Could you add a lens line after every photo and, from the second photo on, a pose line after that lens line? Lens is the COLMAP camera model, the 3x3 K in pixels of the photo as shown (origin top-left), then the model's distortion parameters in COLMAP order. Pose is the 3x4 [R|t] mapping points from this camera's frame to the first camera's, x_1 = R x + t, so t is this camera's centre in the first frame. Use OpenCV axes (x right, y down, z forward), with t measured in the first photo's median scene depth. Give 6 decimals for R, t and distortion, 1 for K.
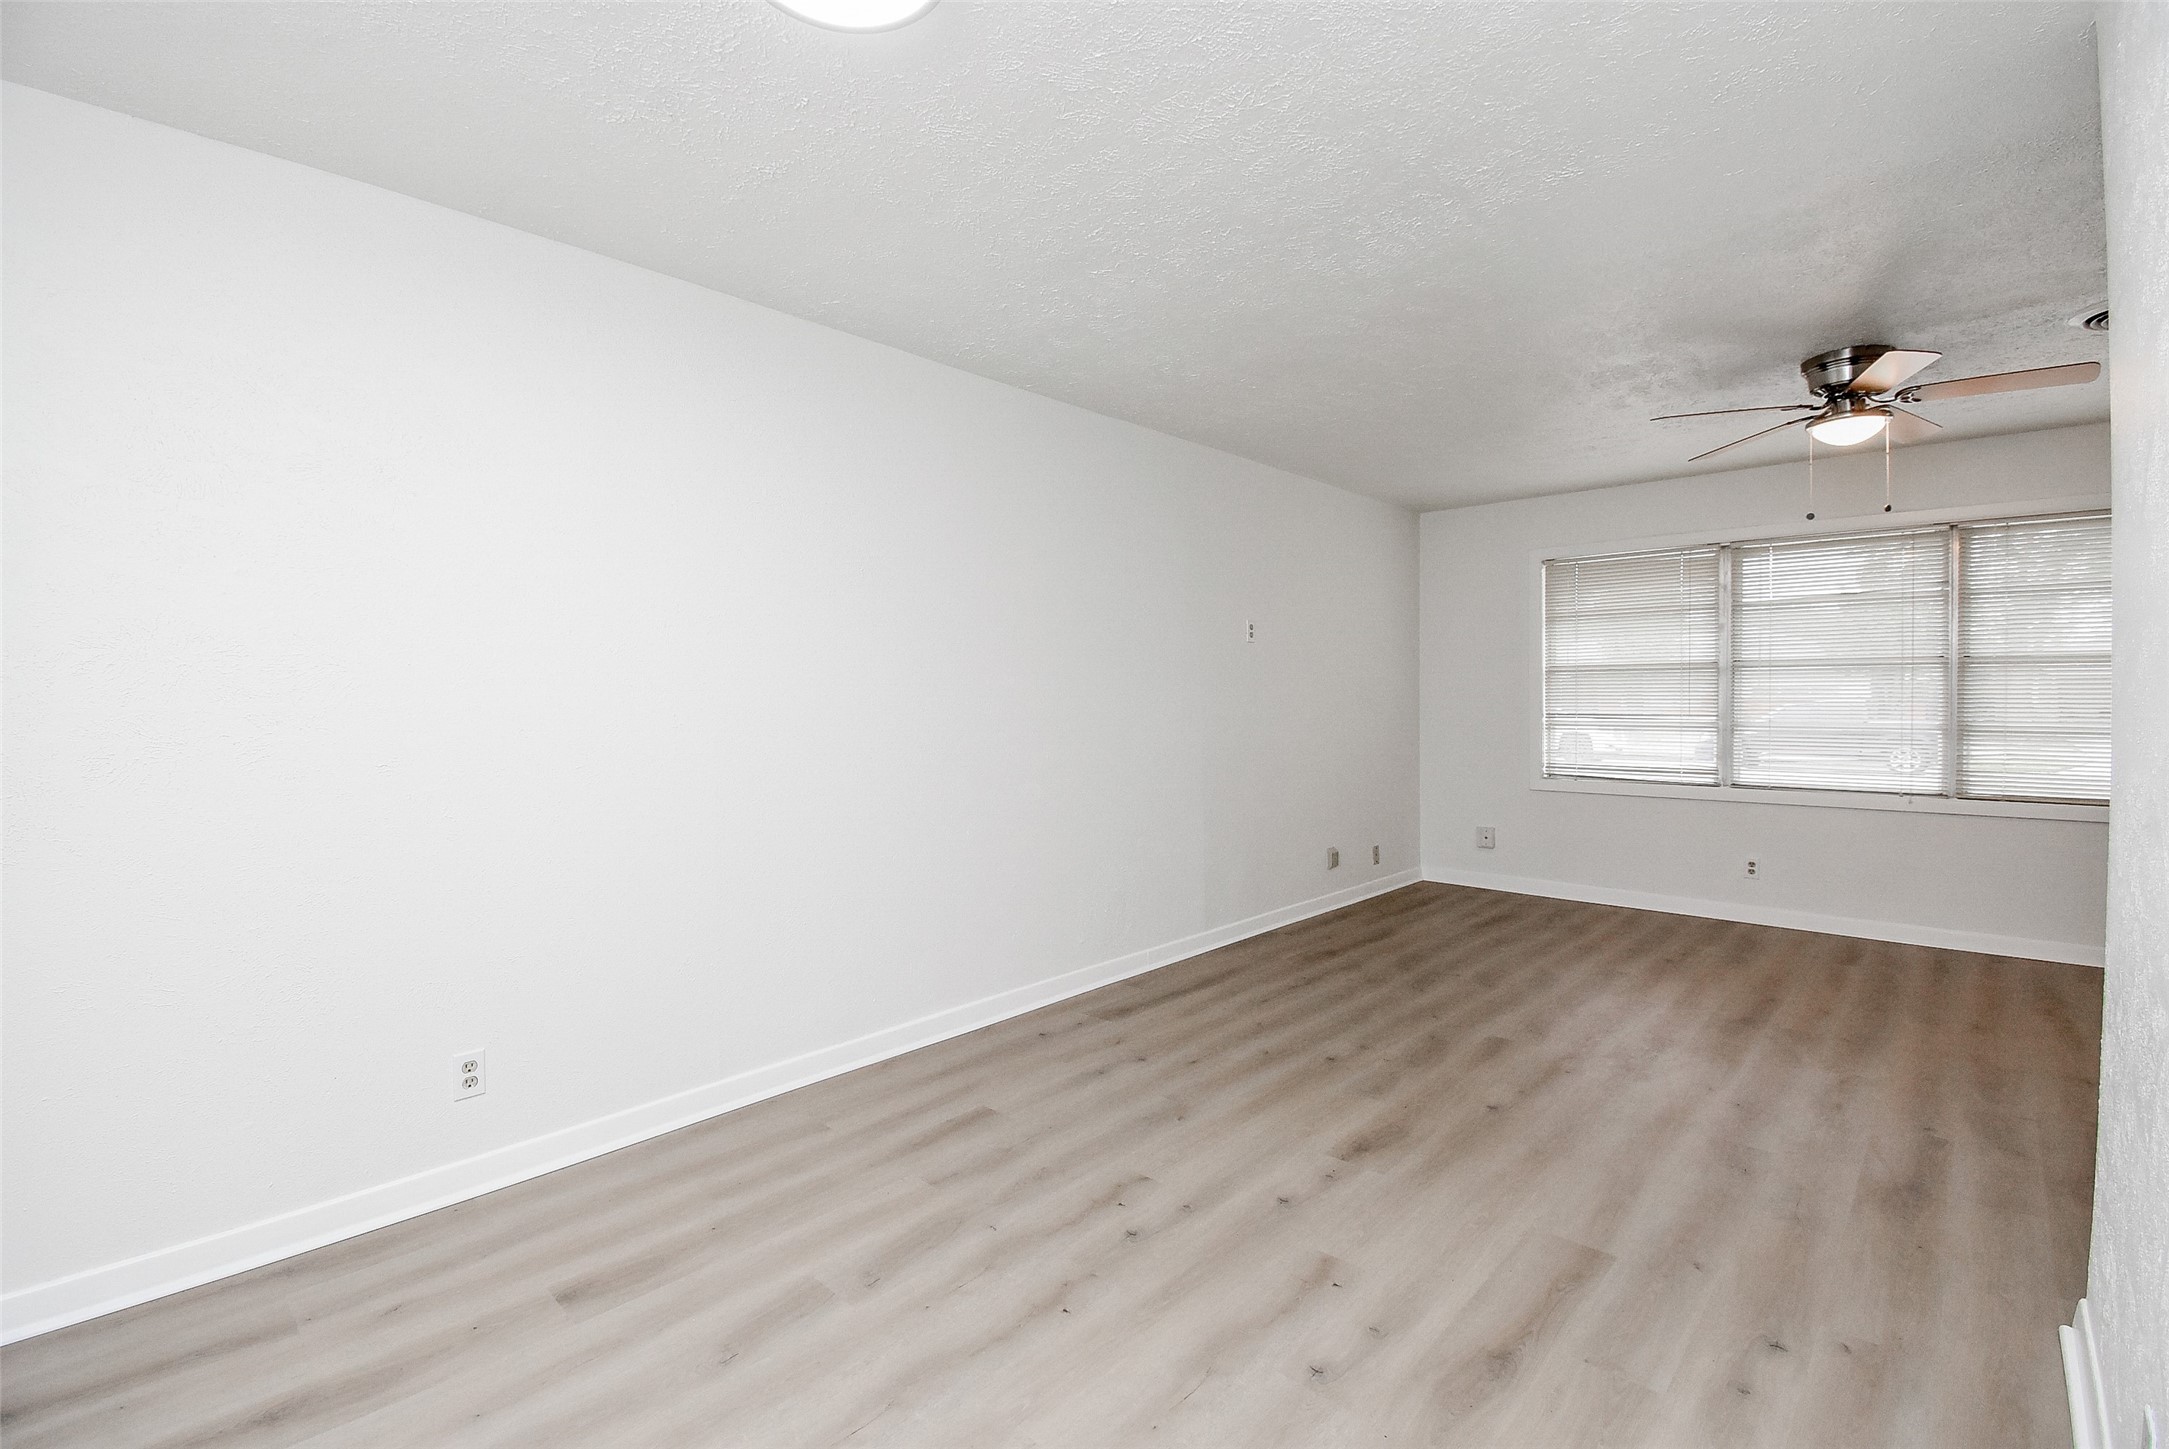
lens RADIAL K [[957.1, 0, 1086.4], [0, 957.1, 715.1], [0, 0, 1]] dist [0.014869, -0.021716]
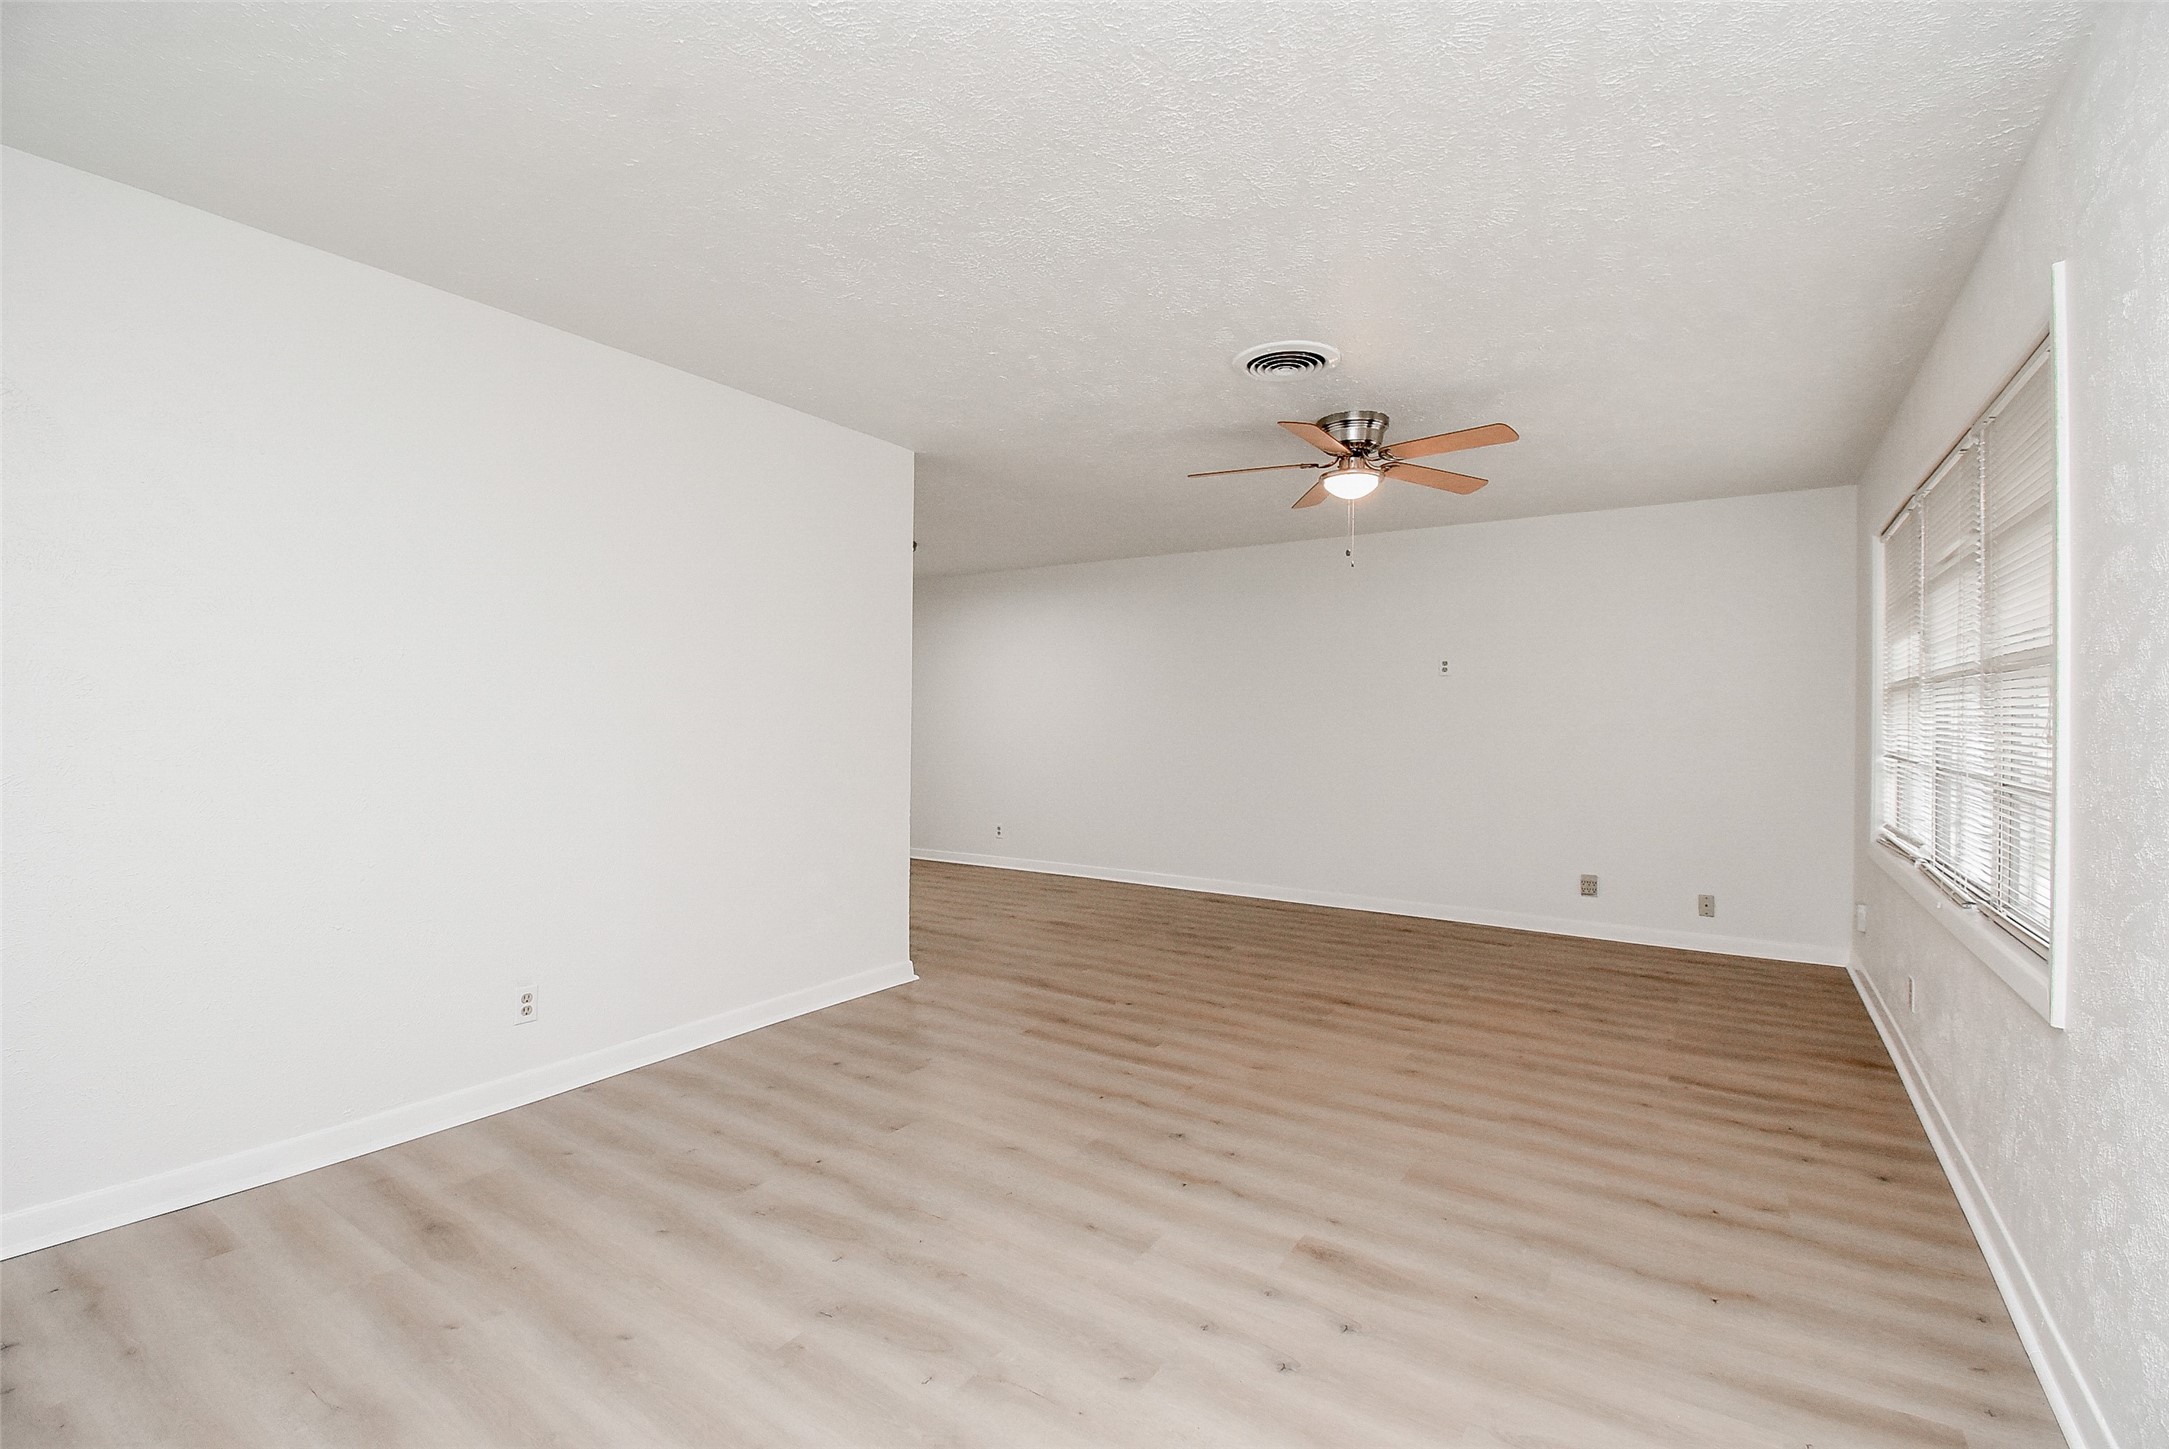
lens RADIAL K [[956.5, 0, 1089.7], [0, 956.5, 719.2], [0, 0, 1]] dist [0.020830, -0.026672]
pose [[0.171099, 0.007367, -0.985226, 1.412086], [-0.024530, 0.999694, 0.003215, -0.015092], [0.984948, 0.023618, 0.171227, 0.390889]]
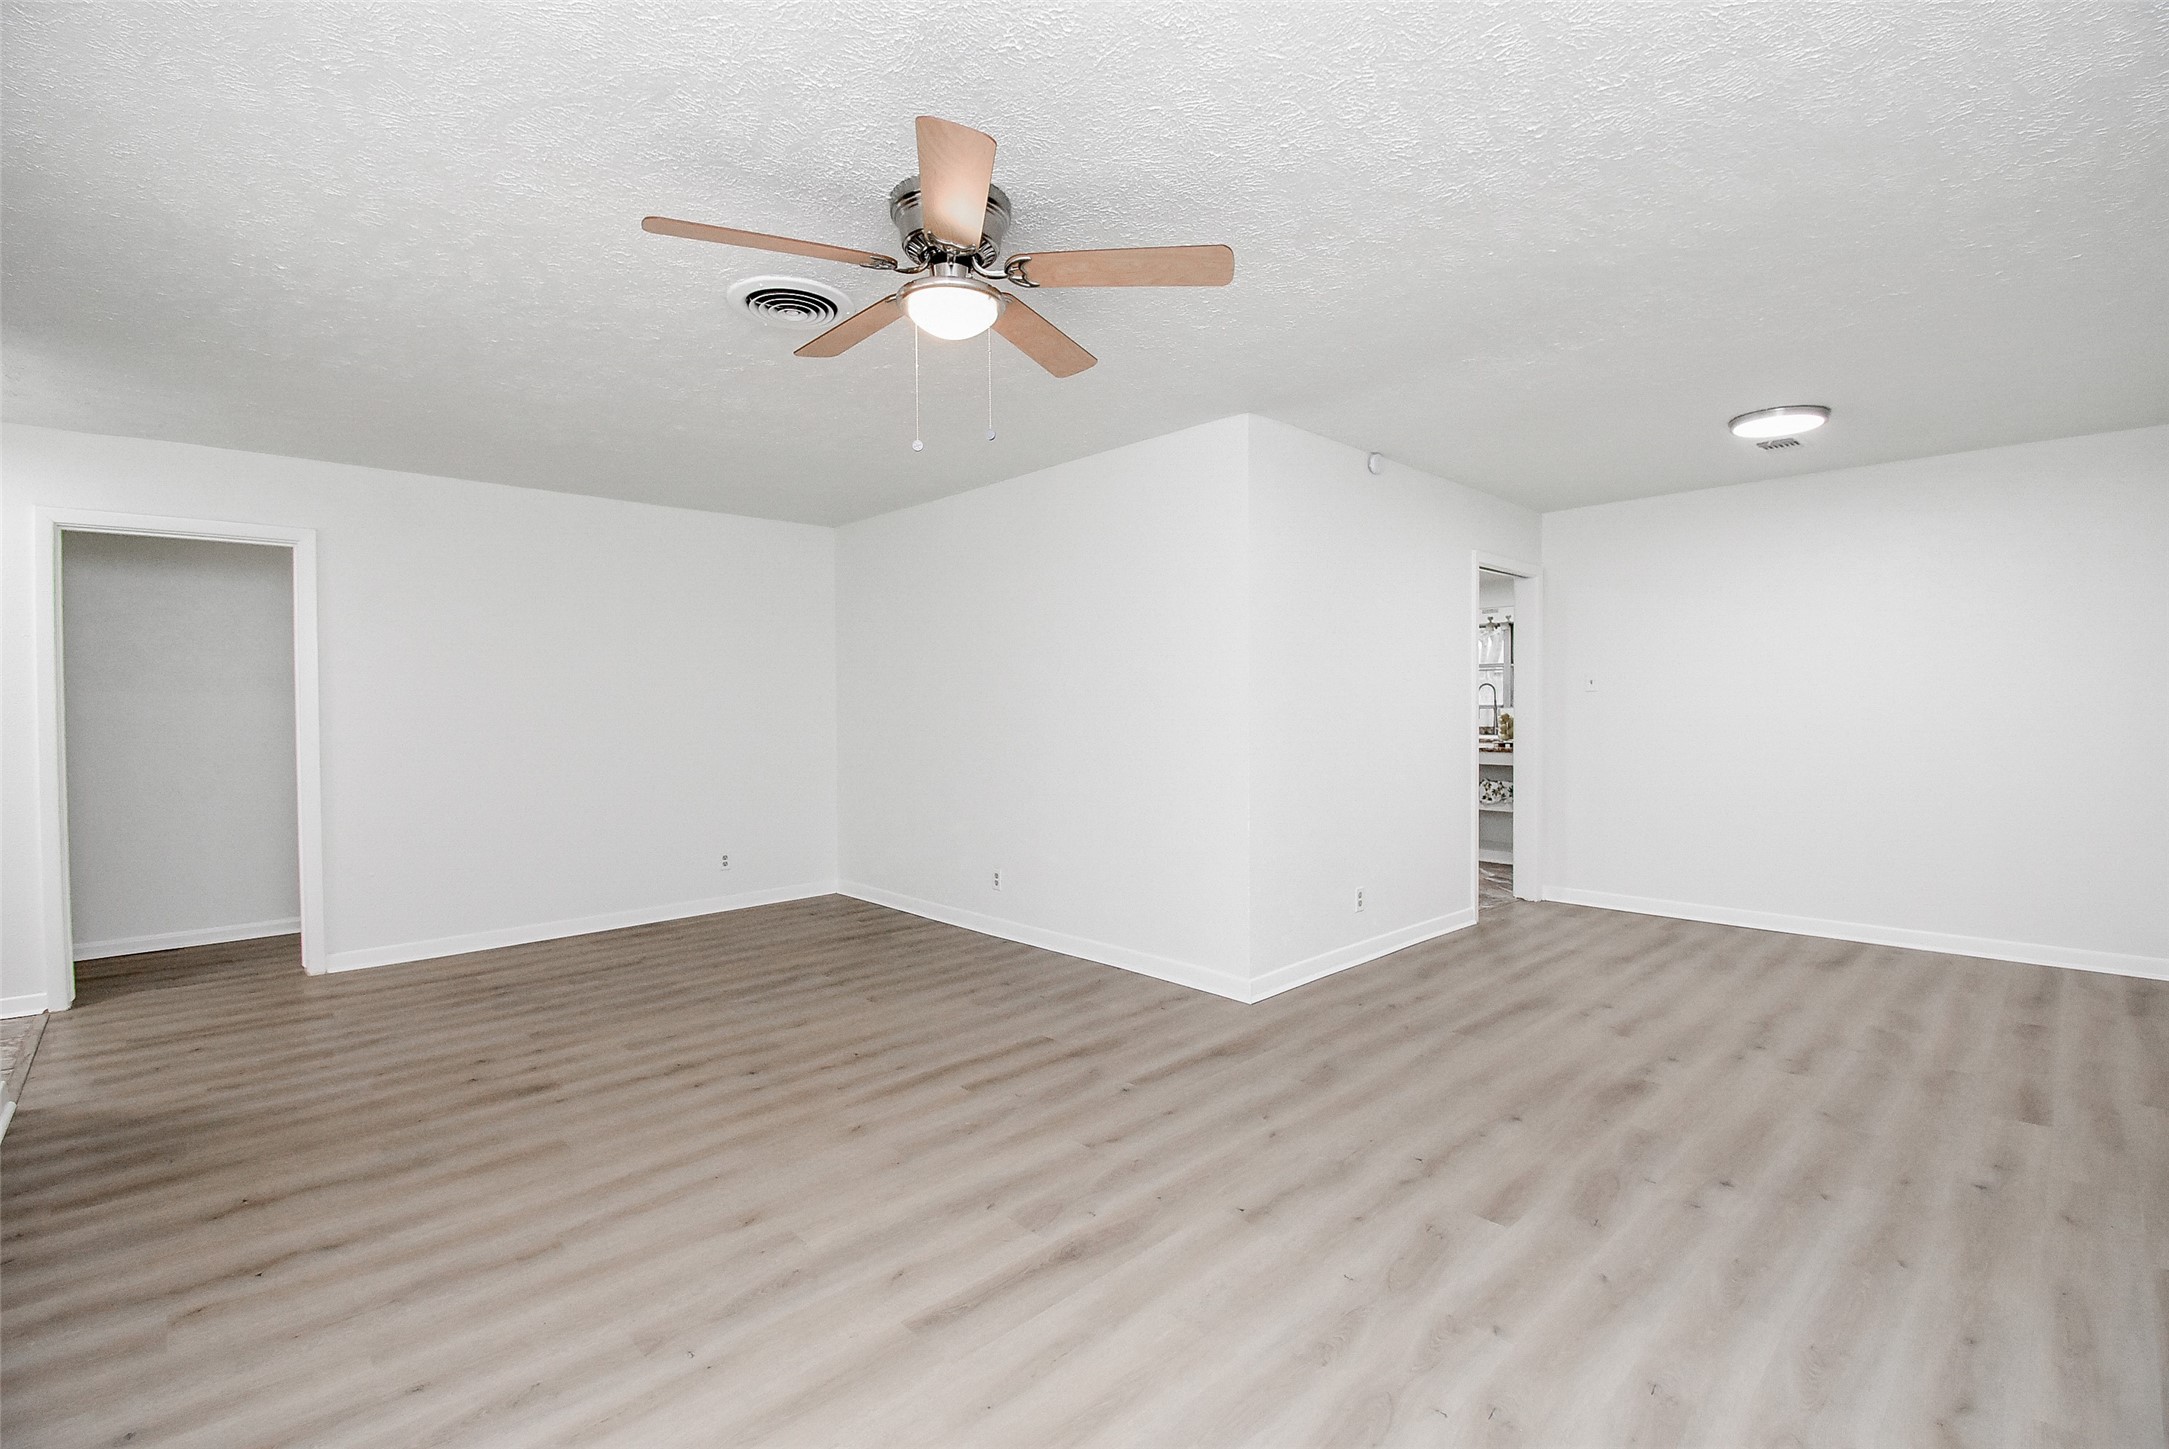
lens RADIAL K [[957.9, 0, 1090.0], [0, 957.9, 723.0], [0, 0, 1]] dist [0.022461, -0.027623]
pose [[-0.998335, 0.018945, 0.054476, 0.507692], [0.020370, 0.999461, 0.025727, -0.023796], [-0.053960, 0.026793, -0.998184, 1.270370]]
